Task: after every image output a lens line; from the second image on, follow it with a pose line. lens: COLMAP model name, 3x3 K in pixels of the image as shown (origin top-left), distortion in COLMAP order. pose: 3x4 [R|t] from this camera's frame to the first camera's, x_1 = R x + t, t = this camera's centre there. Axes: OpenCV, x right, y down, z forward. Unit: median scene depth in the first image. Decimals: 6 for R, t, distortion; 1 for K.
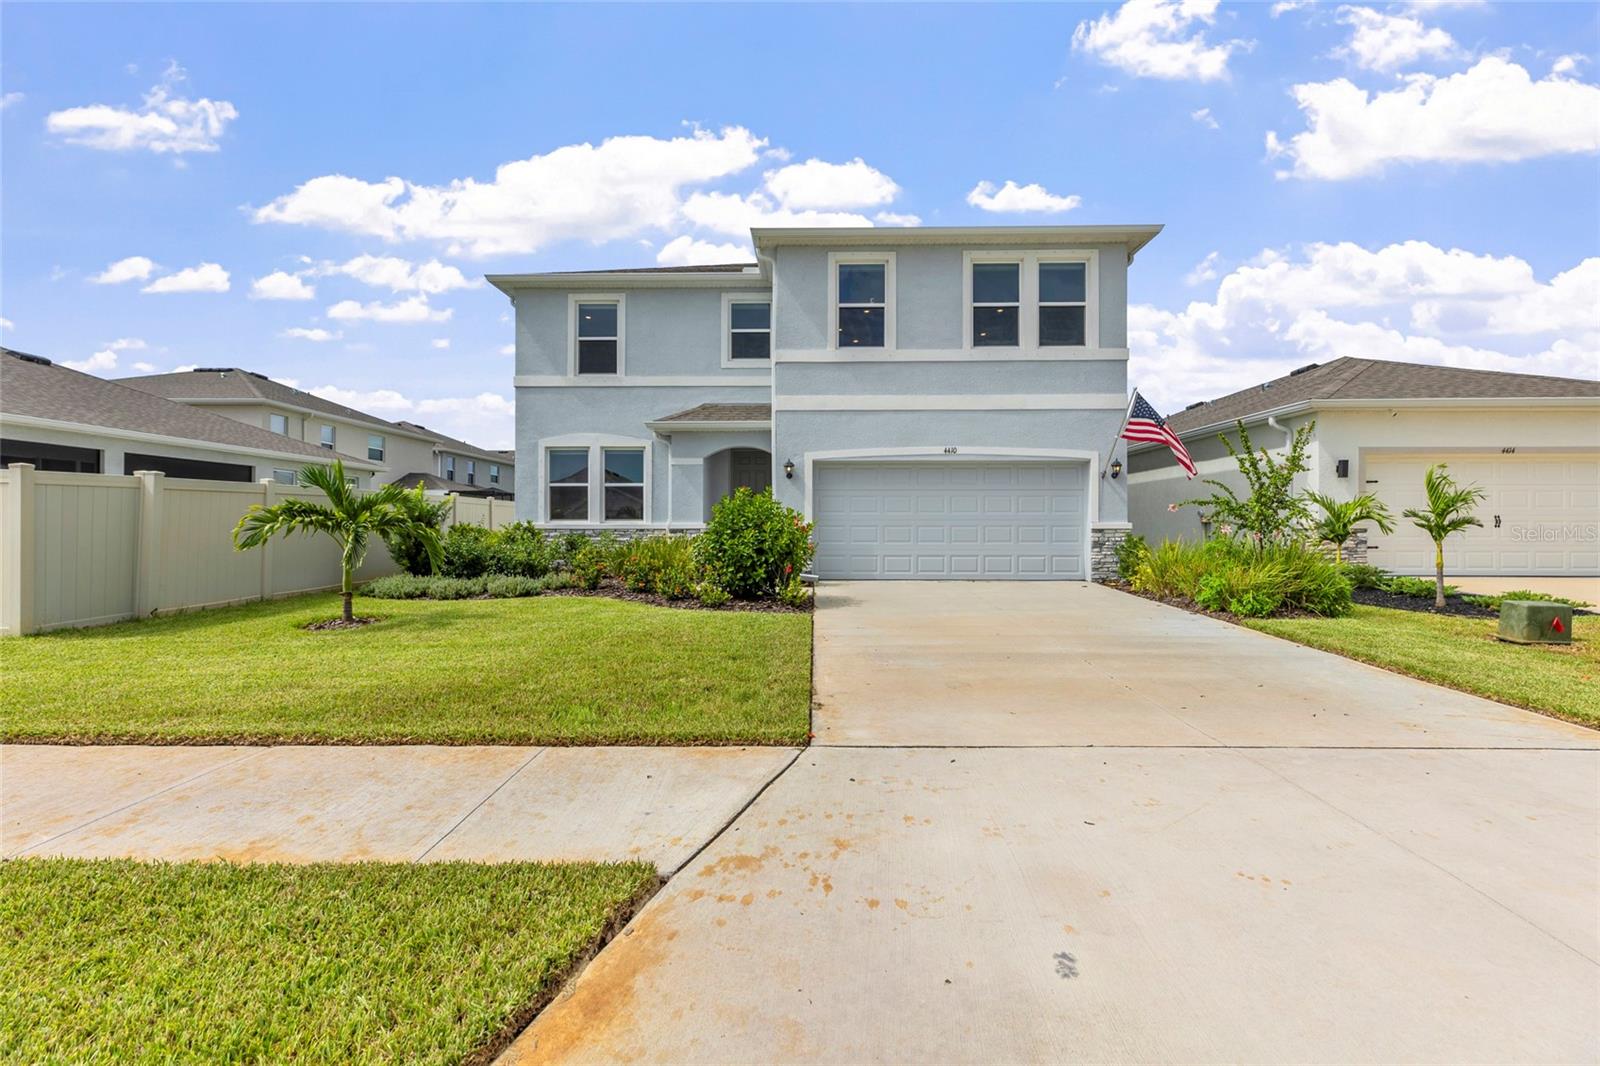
lens RADIAL K [[717.7, 0, 800.0], [0, 717.7, 533.0], [0, 0, 1]] dist [0.002051, -0.000188]
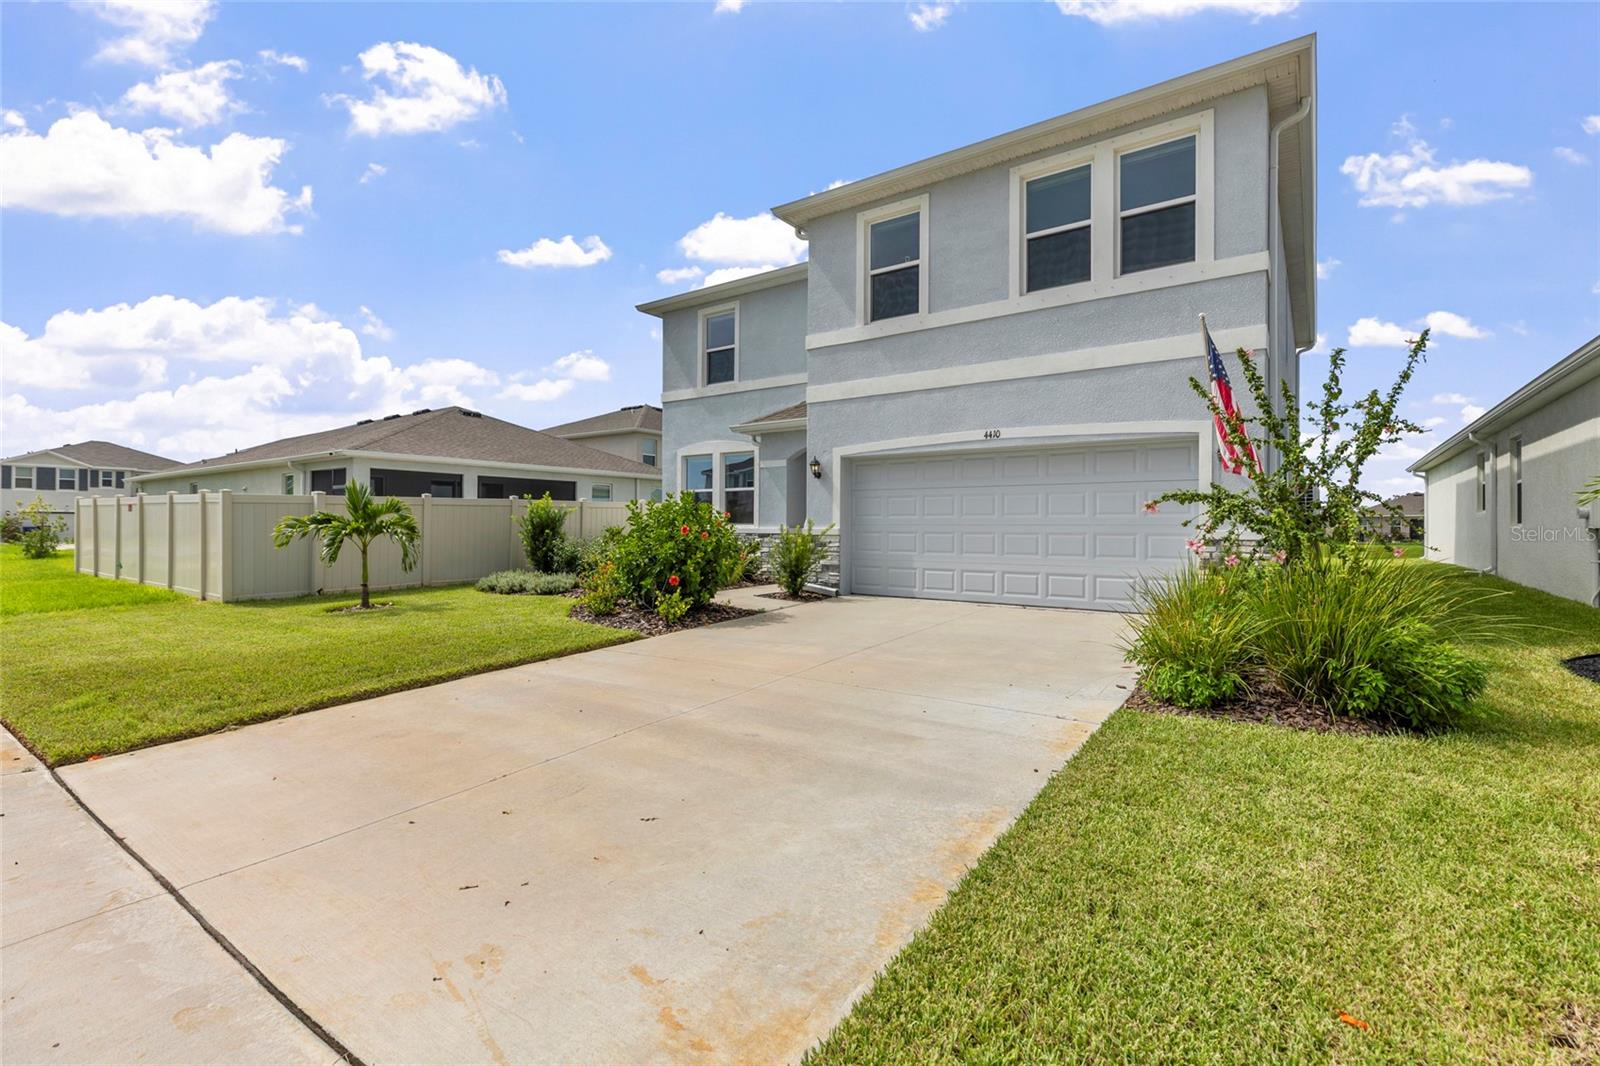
lens RADIAL K [[717.7, 0, 800.0], [0, 717.7, 533.0], [0, 0, 1]] dist [0.002051, -0.000188]
pose [[0.826639, 0.007127, -0.562688, 0.465986], [-0.007194, 0.999972, 0.002096, -0.009979], [0.562687, 0.002315, 0.826667, 0.249622]]
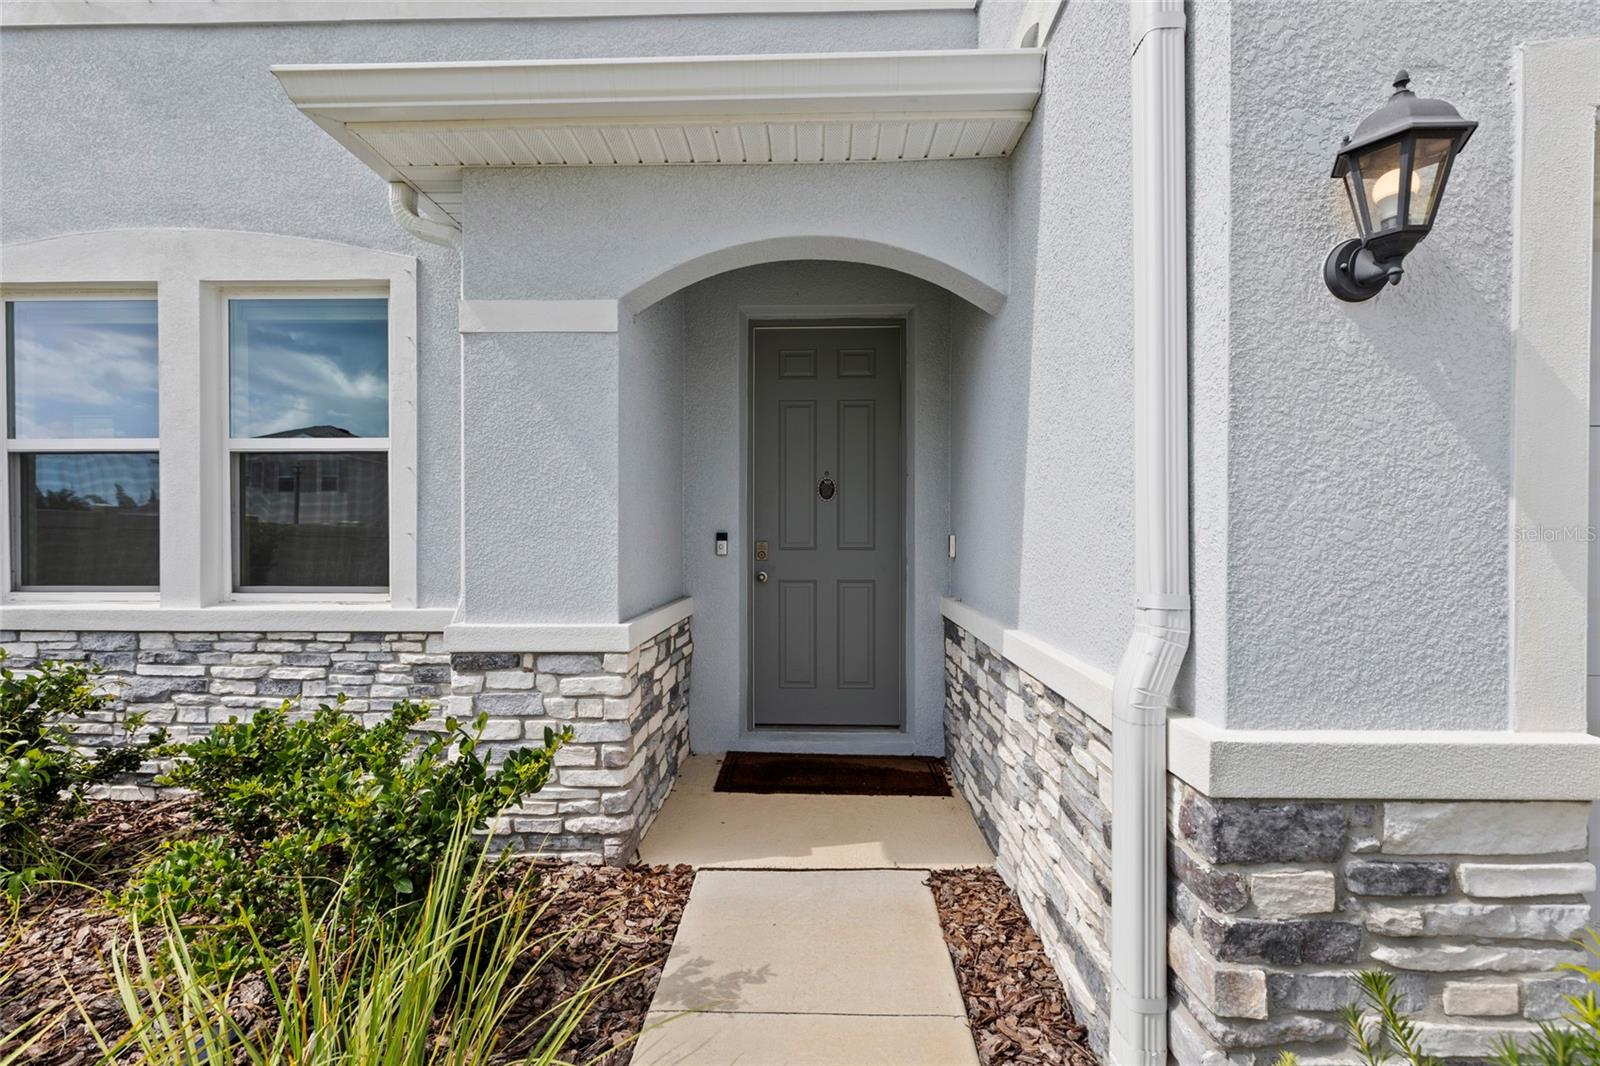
lens RADIAL K [[717.7, 0, 800.0], [0, 717.7, 533.0], [0, 0, 1]] dist [0.002051, -0.000188]
pose [[0.999996, -0.002339, -0.001409, -0.094683], [0.002326, 0.999953, -0.009398, -0.041553], [0.001431, 0.009395, 0.999955, 0.894941]]
